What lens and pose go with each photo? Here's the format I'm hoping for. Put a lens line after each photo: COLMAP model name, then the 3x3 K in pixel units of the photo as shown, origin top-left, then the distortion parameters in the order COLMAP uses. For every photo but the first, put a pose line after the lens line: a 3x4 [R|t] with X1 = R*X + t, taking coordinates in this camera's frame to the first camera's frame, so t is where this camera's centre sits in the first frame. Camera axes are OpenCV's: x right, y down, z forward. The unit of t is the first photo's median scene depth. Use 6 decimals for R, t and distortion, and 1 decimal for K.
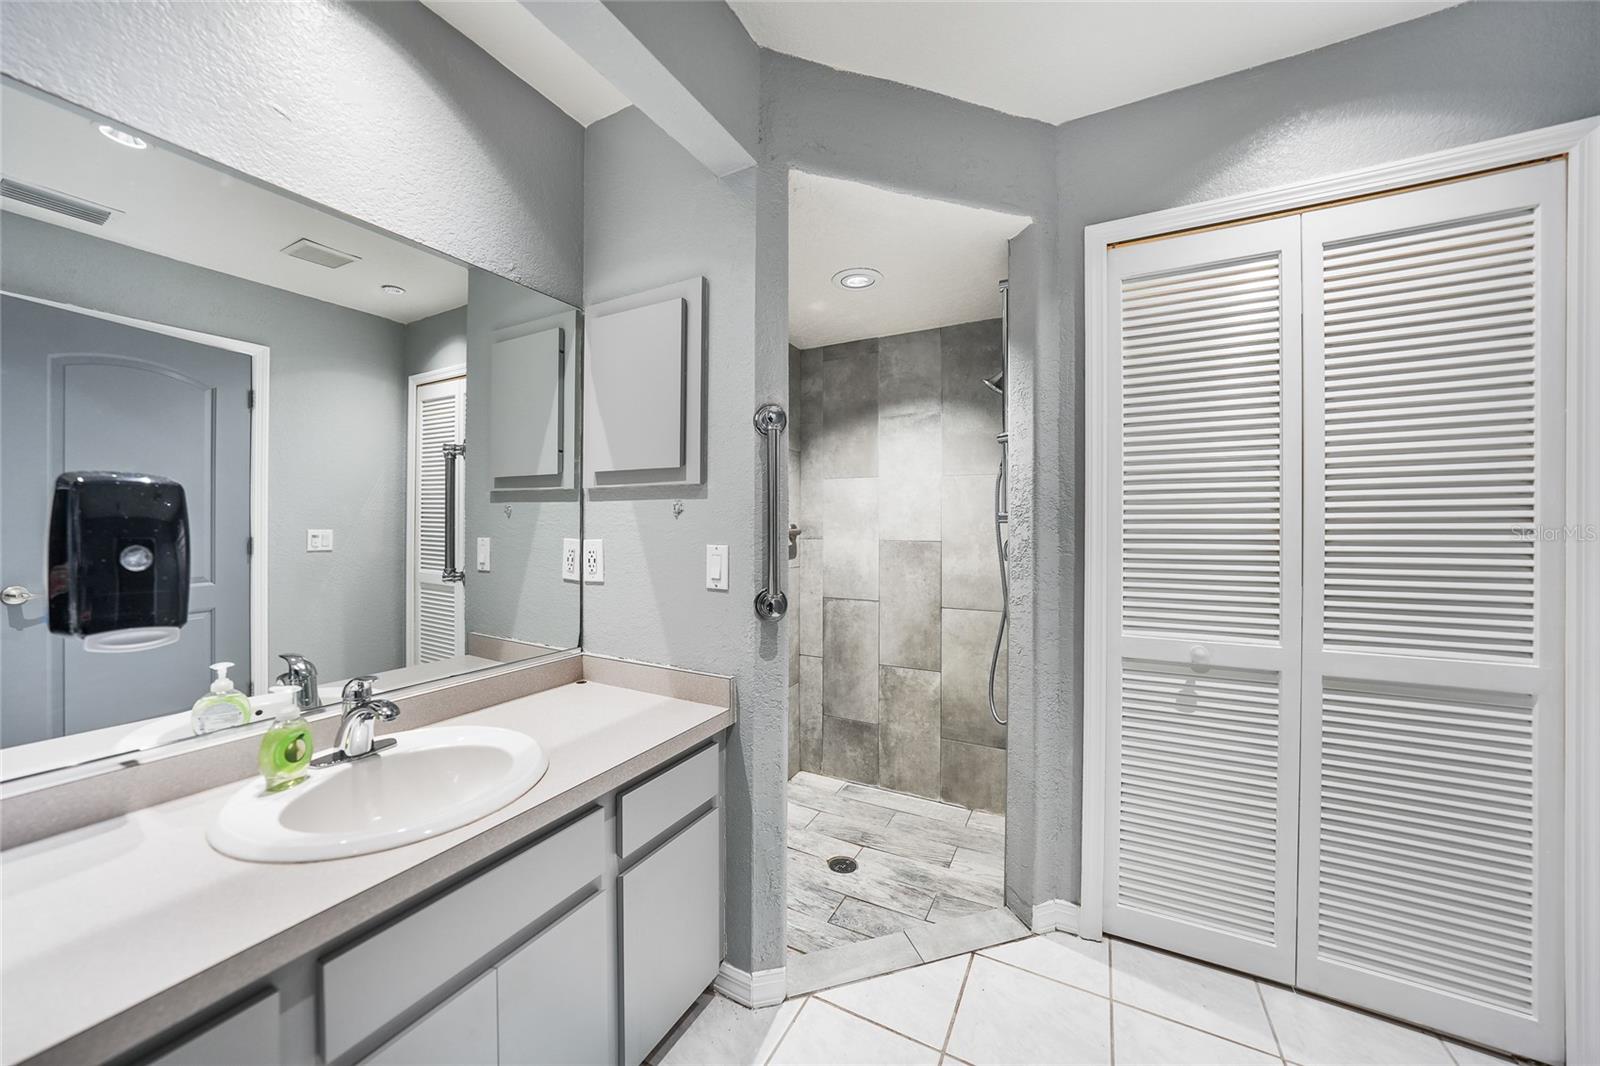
lens RADIAL K [[570.2, 0, 790.5], [0, 570.2, 523.0], [0, 0, 1]] dist [-0.015098, 0.001876]
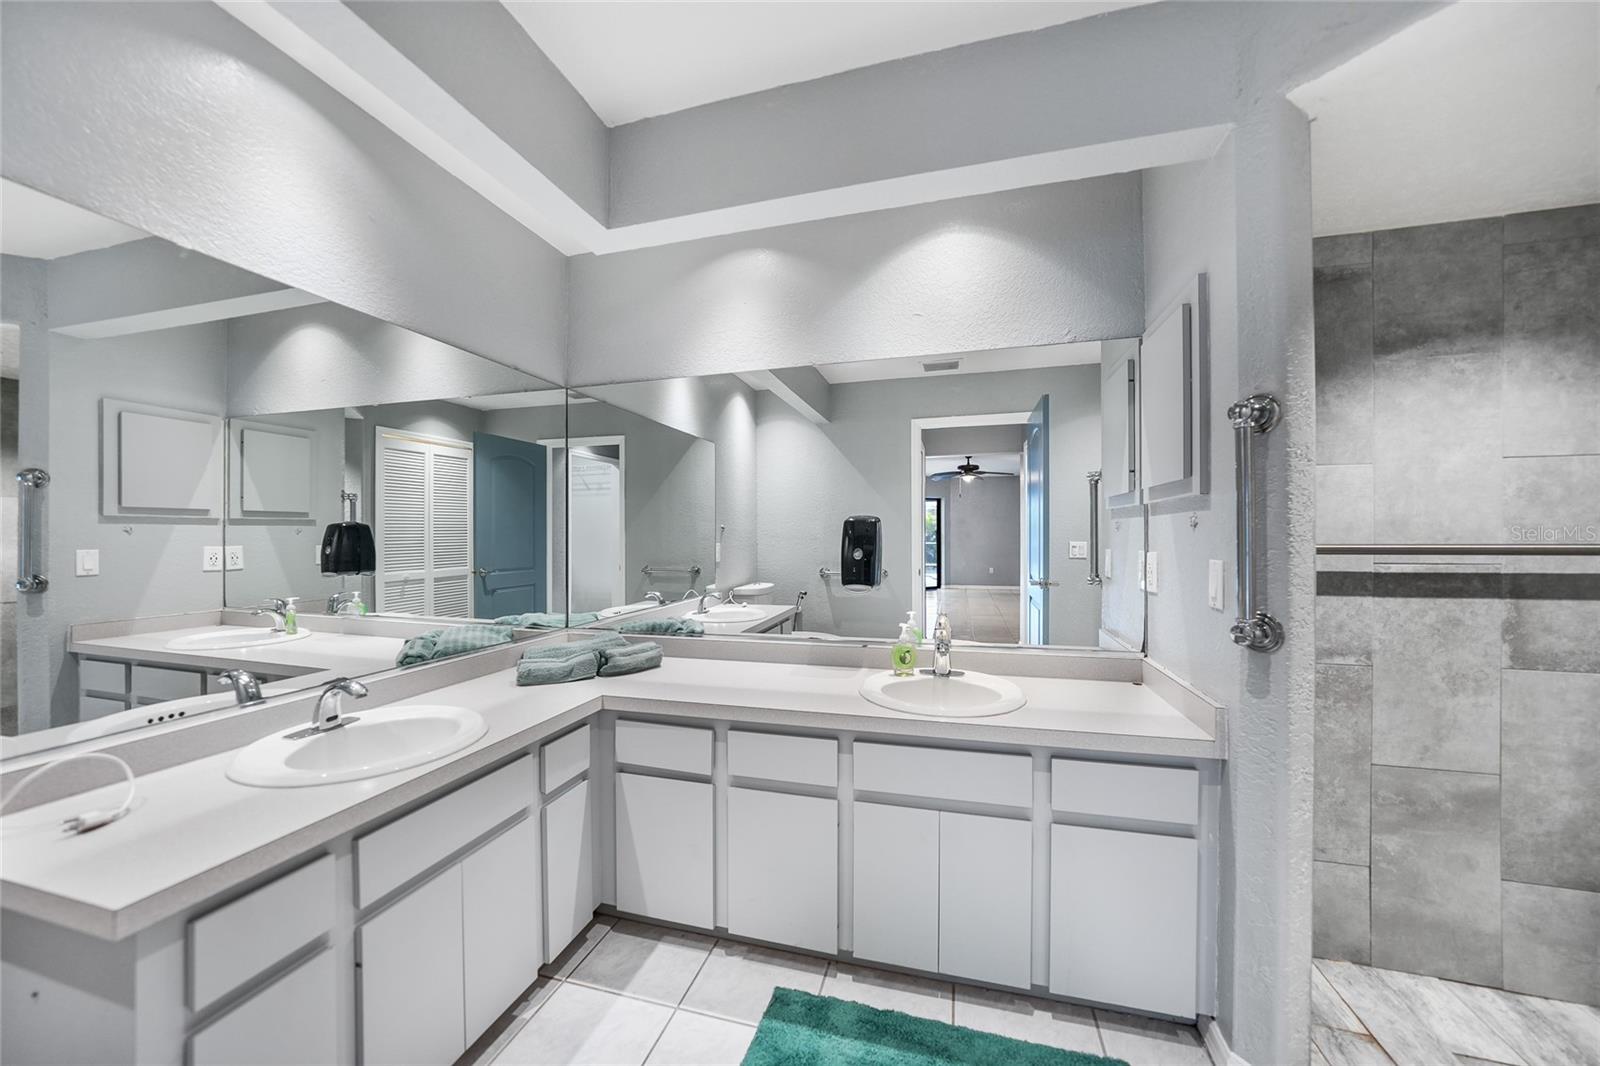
lens RADIAL K [[570.2, 0, 794.5], [0, 570.2, 536.7], [0, 0, 1]] dist [-0.015098, 0.001876]
pose [[0.236796, -0.002186, -0.971557, 0.617064], [0.004260, 0.999990, -0.001211, -0.002111], [0.971550, -0.003852, 0.236803, 0.129375]]
